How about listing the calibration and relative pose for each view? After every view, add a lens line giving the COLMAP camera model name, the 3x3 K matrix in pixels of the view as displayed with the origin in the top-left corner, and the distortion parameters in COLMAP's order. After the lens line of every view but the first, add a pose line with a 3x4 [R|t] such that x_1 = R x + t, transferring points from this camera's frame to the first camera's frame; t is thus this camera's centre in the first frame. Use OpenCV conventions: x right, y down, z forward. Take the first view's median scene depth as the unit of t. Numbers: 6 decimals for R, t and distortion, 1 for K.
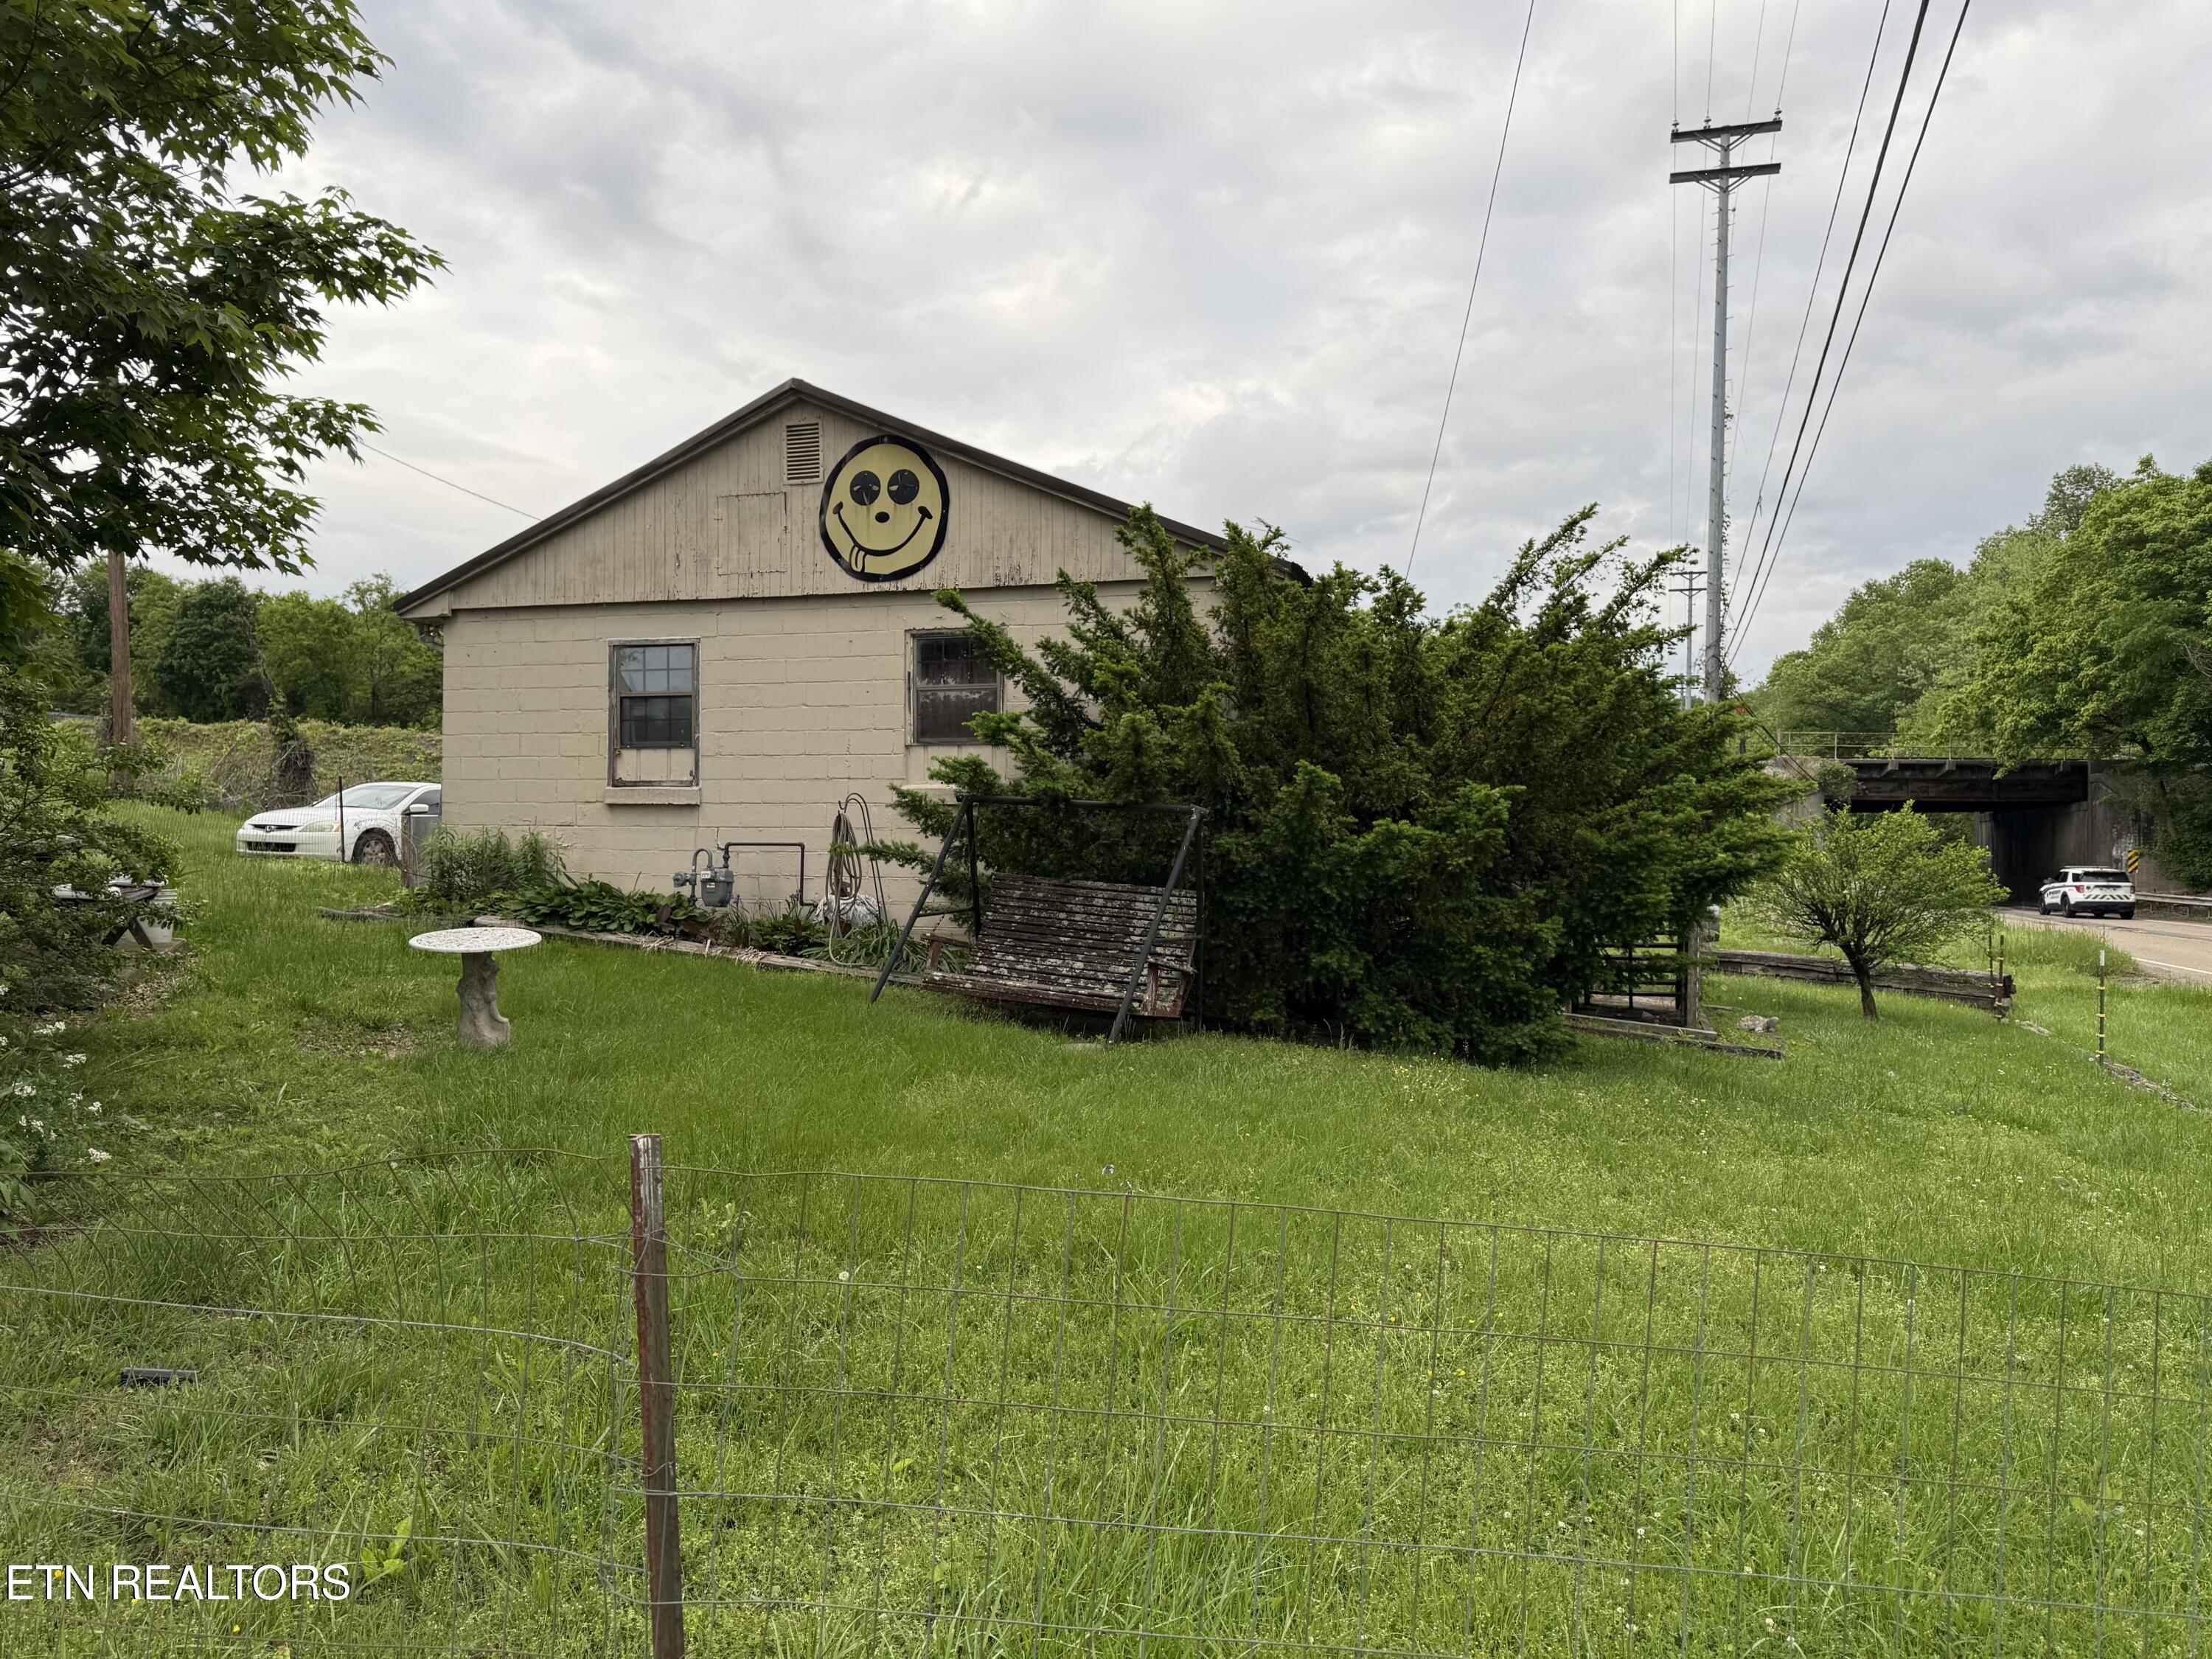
lens RADIAL K [[1571.7, 0, 1116.3], [0, 1571.7, 830.4], [0, 0, 1]] dist [0.027451, -0.002455]
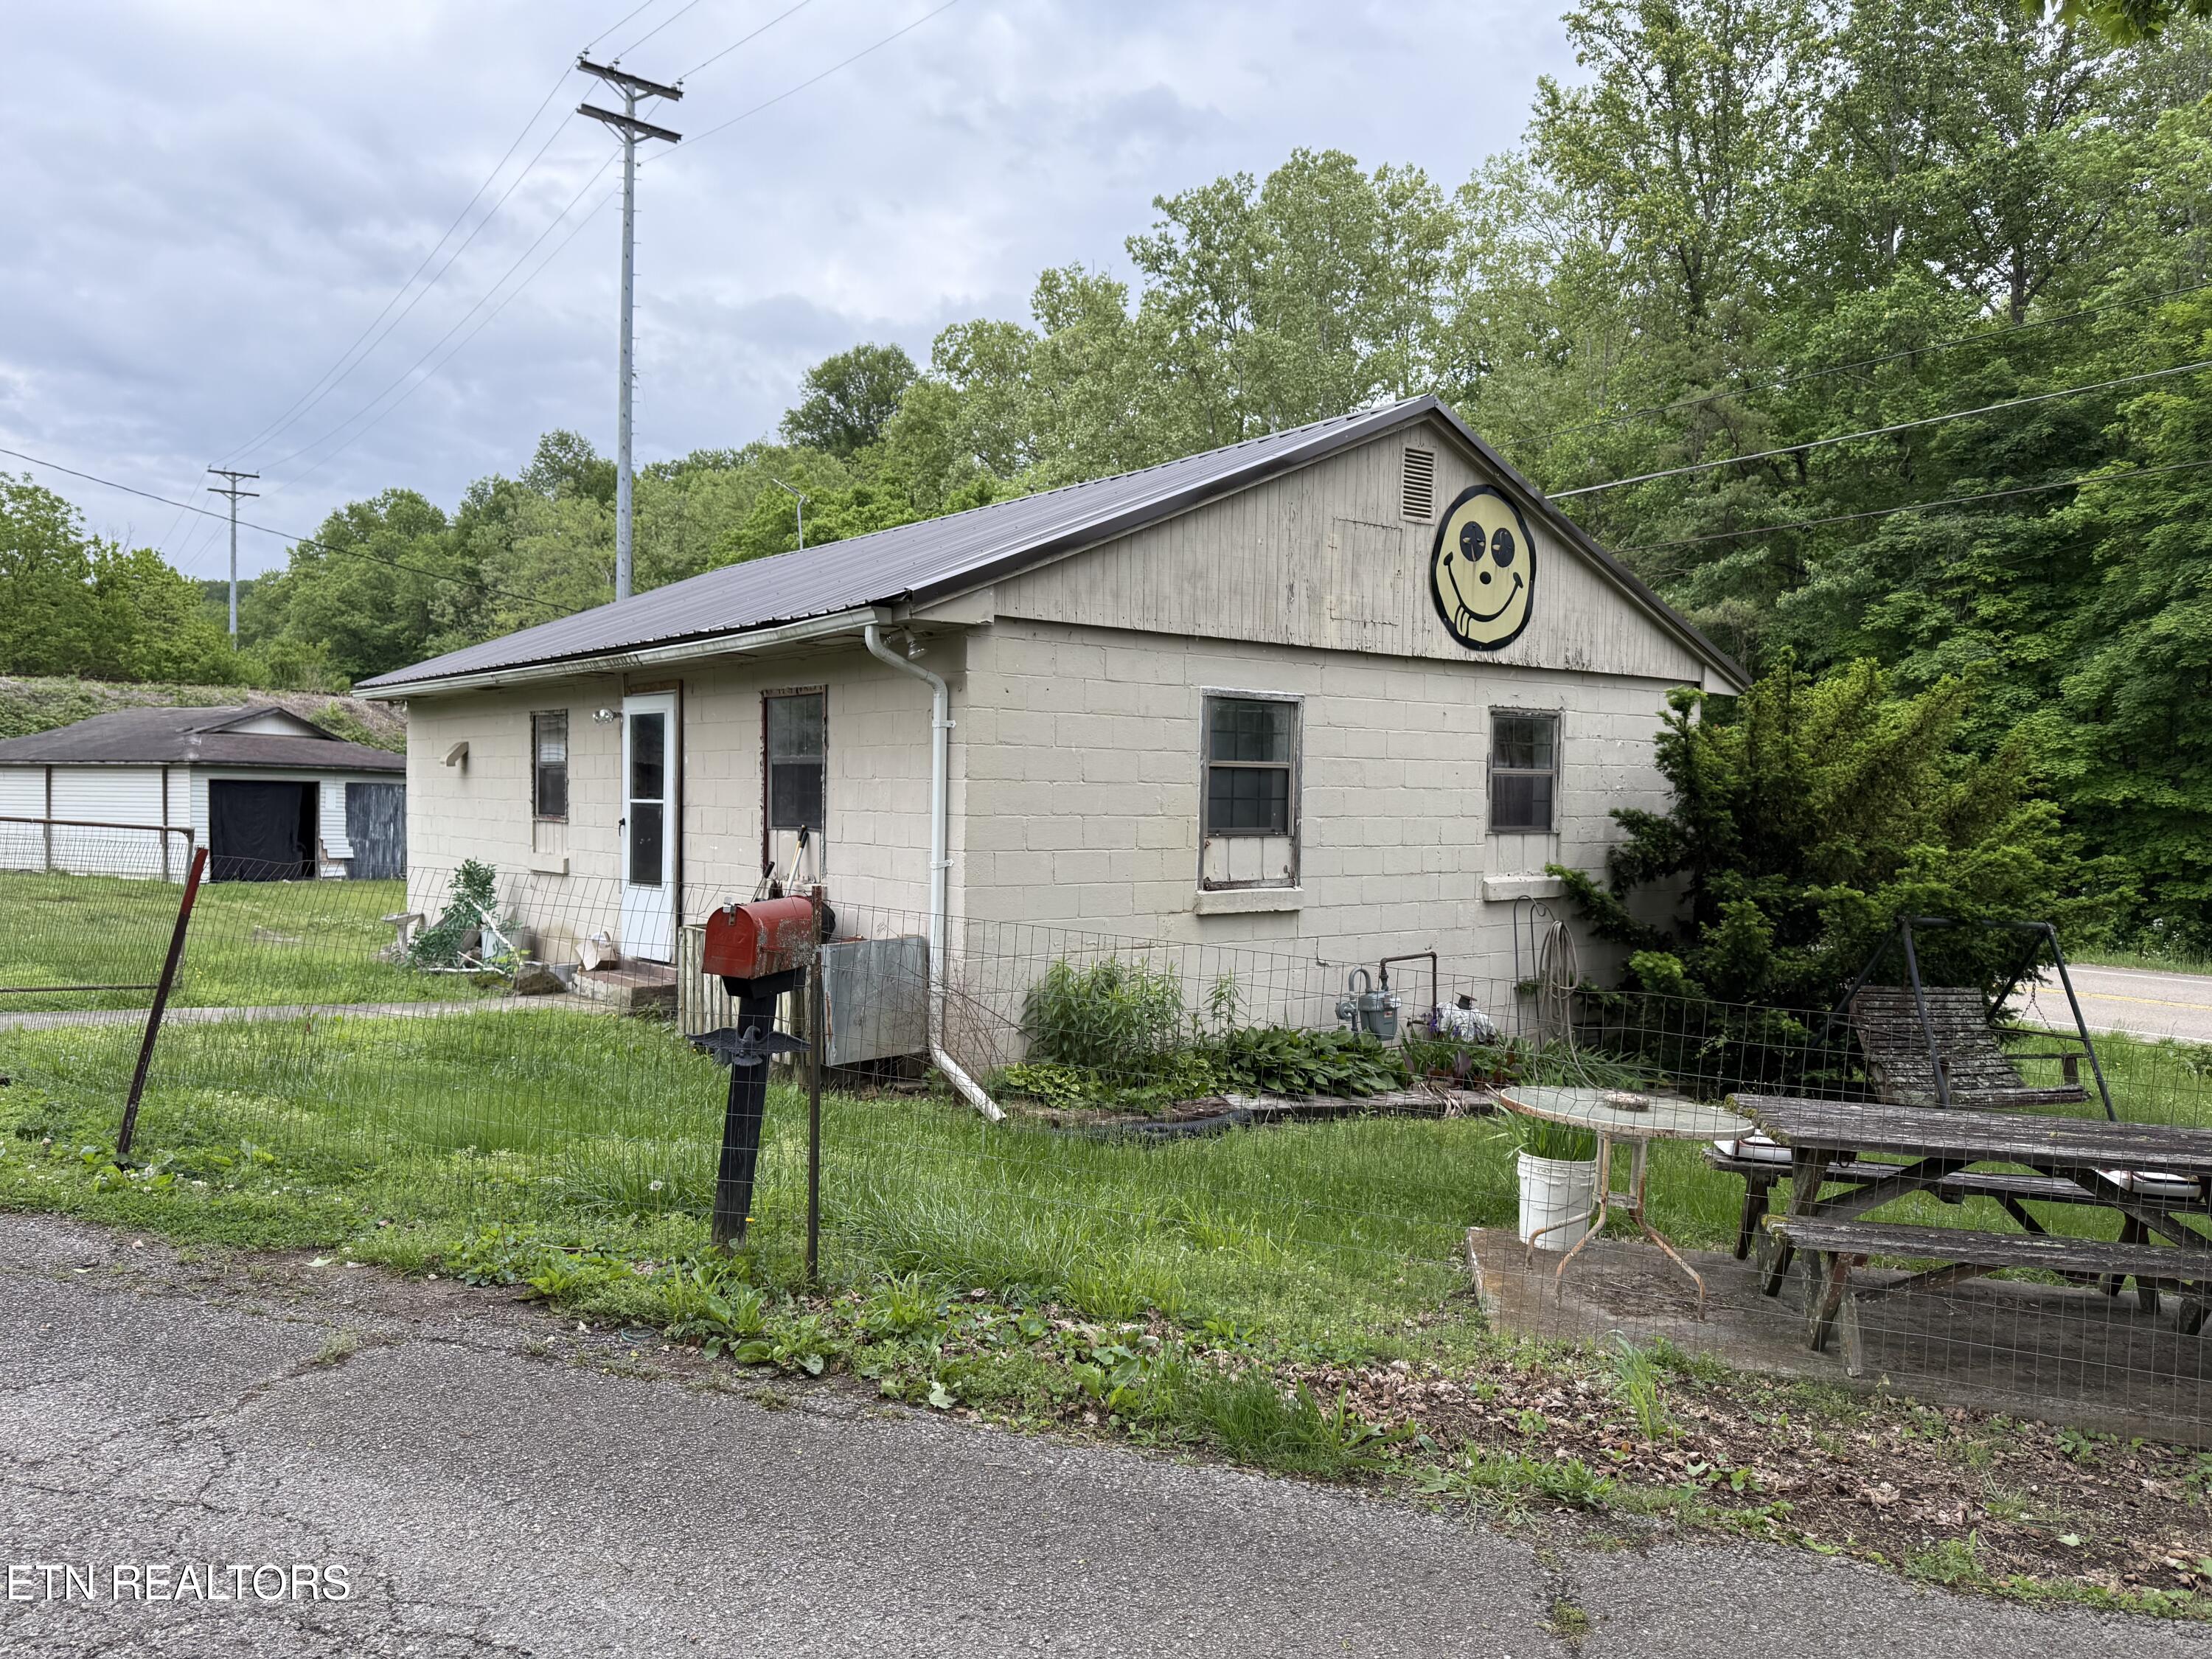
lens RADIAL K [[1571.7, 0, 1116.3], [0, 1571.7, 830.4], [0, 0, 1]] dist [0.027451, -0.002455]
pose [[0.571336, -0.023856, 0.820369, -0.956437], [-0.019587, 0.998896, 0.042688, -0.087174], [-0.820482, -0.040458, 0.570239, 0.632503]]
